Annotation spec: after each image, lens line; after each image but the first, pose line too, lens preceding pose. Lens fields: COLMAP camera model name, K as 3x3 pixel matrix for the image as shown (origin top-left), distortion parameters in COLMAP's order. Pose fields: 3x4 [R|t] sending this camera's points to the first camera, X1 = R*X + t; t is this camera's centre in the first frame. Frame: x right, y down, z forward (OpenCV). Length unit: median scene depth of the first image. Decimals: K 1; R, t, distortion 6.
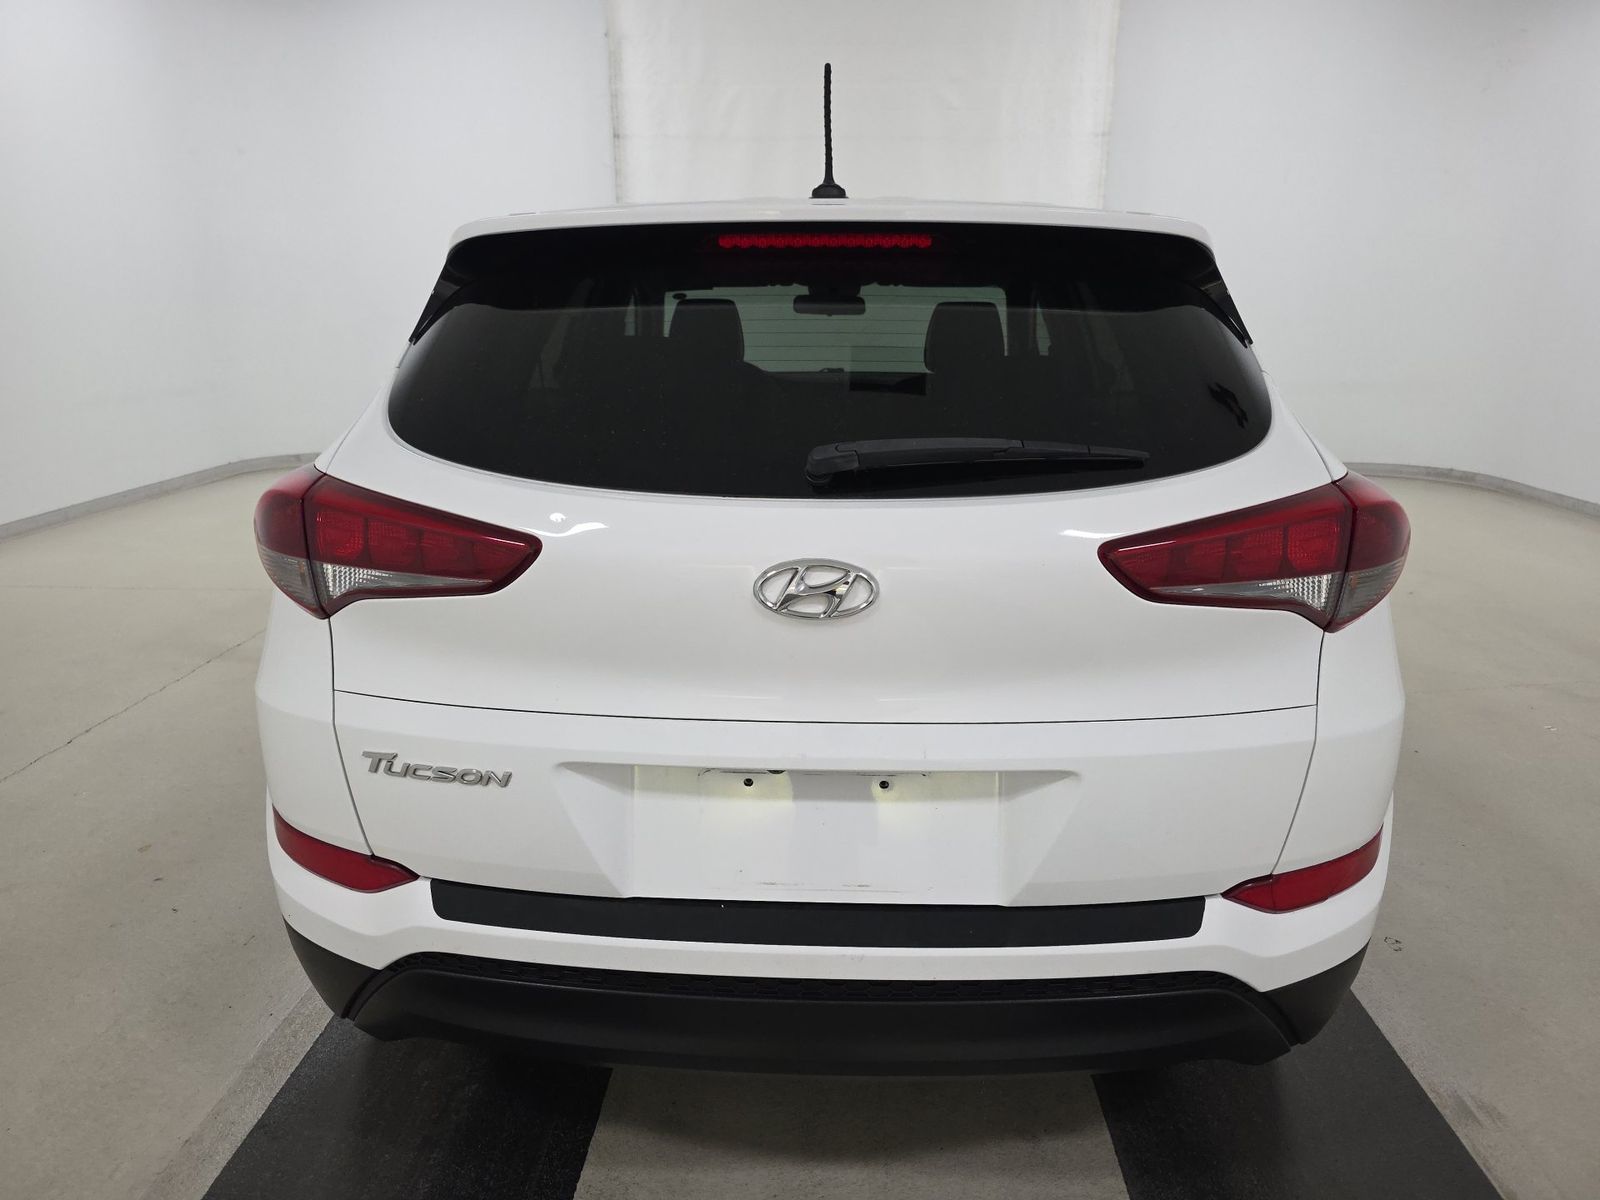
lens RADIAL K [[1093.1, 0, 800.0], [0, 1093.1, 600.0], [0, 0, 1]] dist [0.021059, -0.001049]
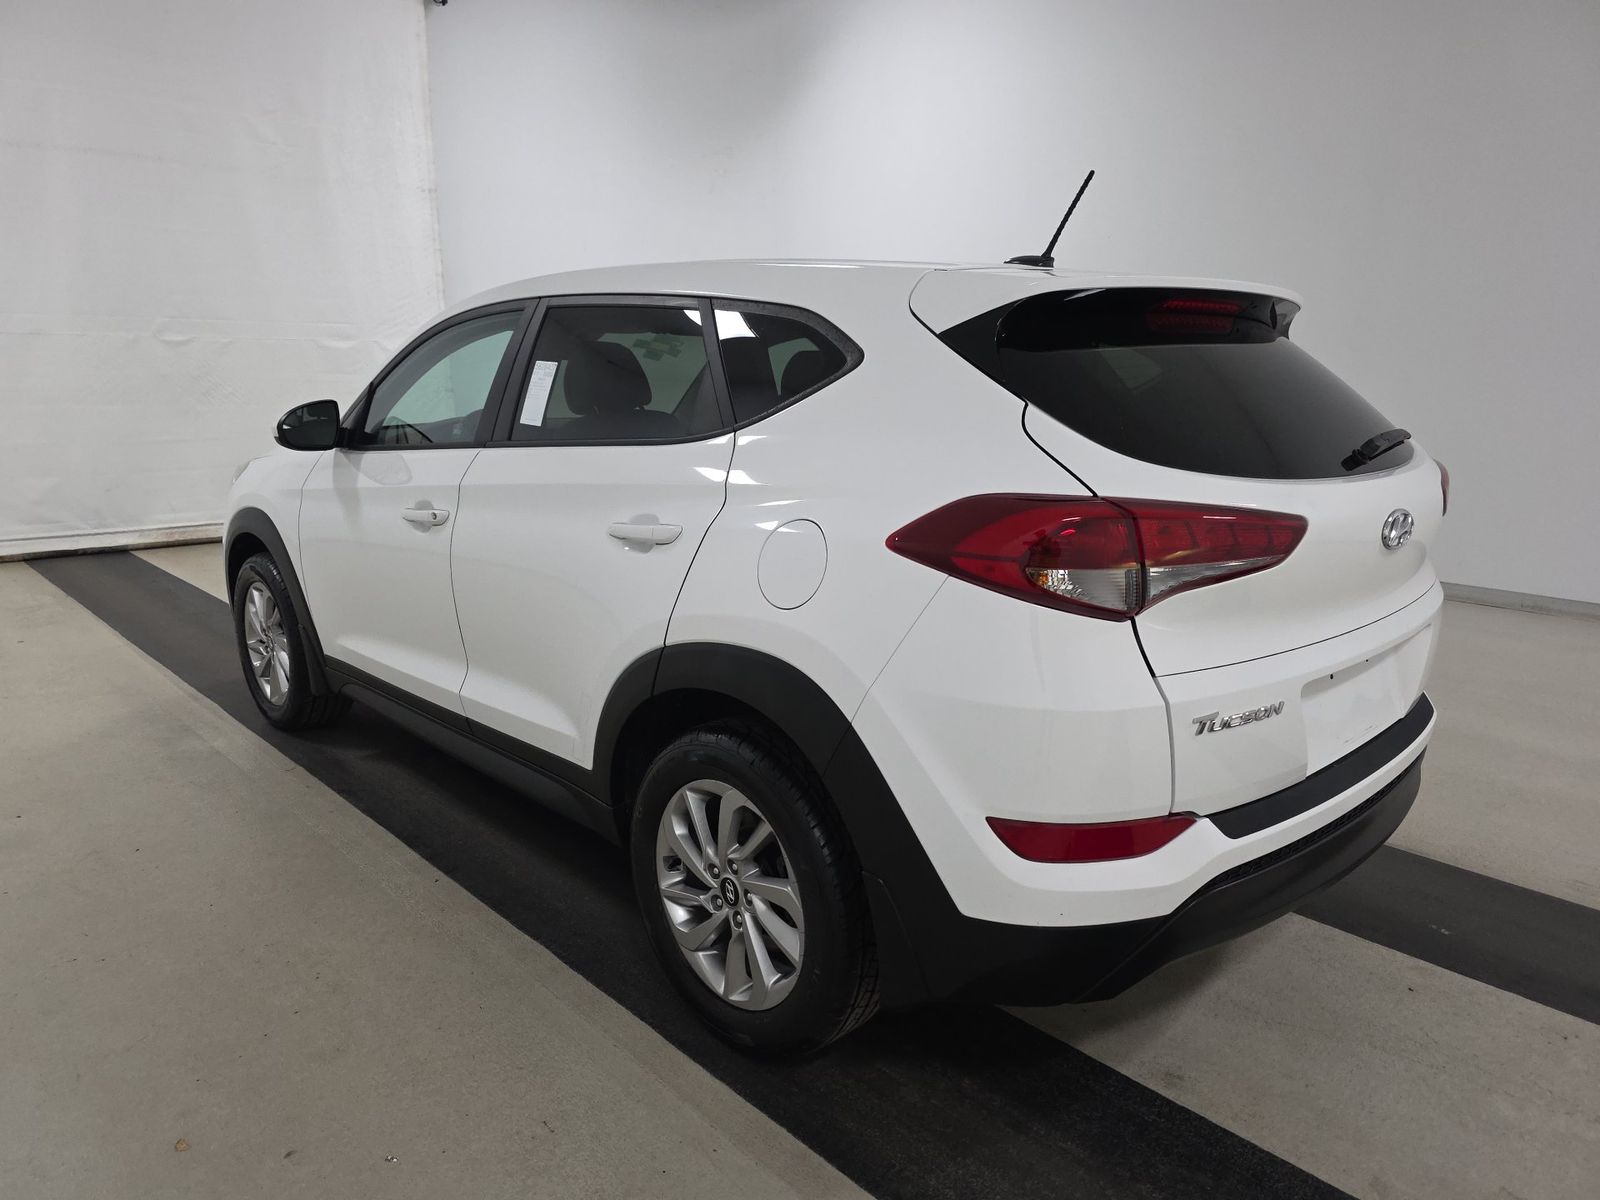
lens RADIAL K [[1093.1, 0, 800.0], [0, 1093.1, 600.0], [0, 0, 1]] dist [0.021059, -0.001049]
pose [[0.701040, -0.149471, 0.697282, -1.145845], [0.180995, 0.983063, 0.028762, -0.075971], [-0.689771, 0.106041, 0.716220, 0.326932]]
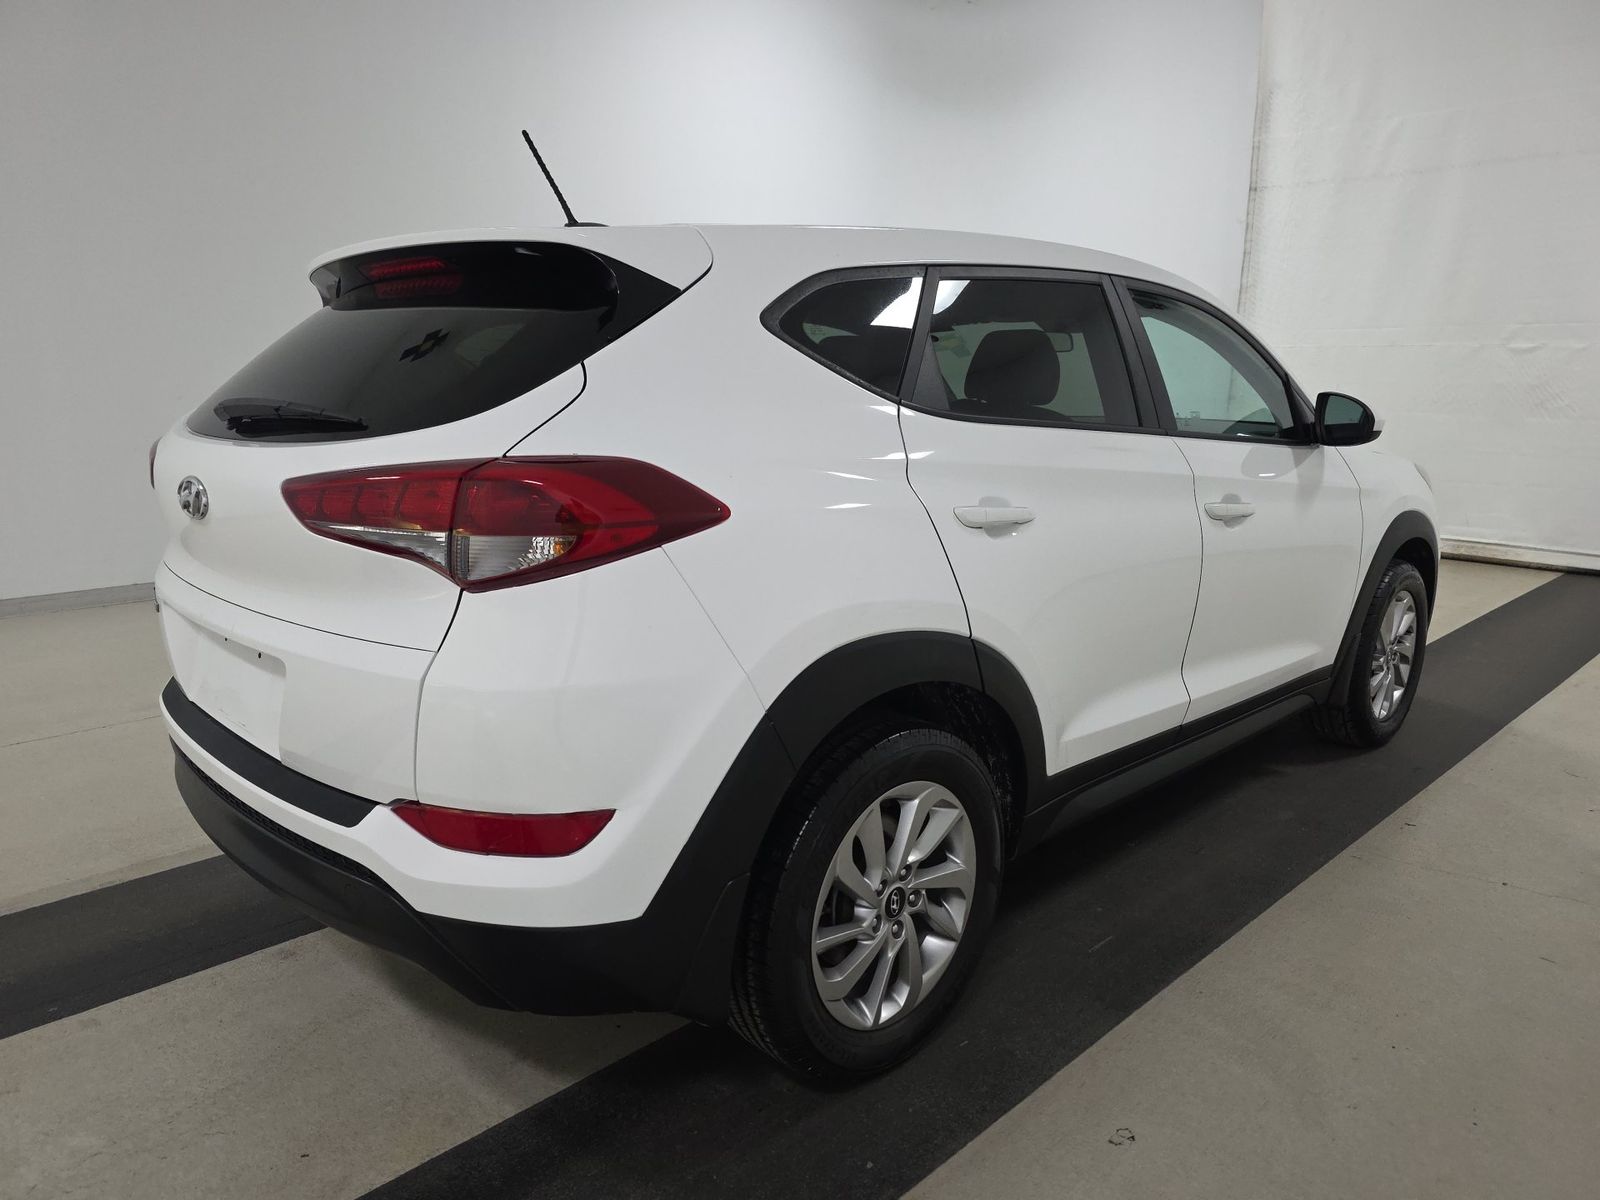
lens RADIAL K [[1093.1, 0, 800.0], [0, 1093.1, 600.0], [0, 0, 1]] dist [0.021059, -0.001049]
pose [[0.720566, 0.145819, -0.677880, 1.108563], [-0.188413, 0.982029, 0.010967, -0.028008], [0.667296, 0.119819, 0.735091, 0.322592]]
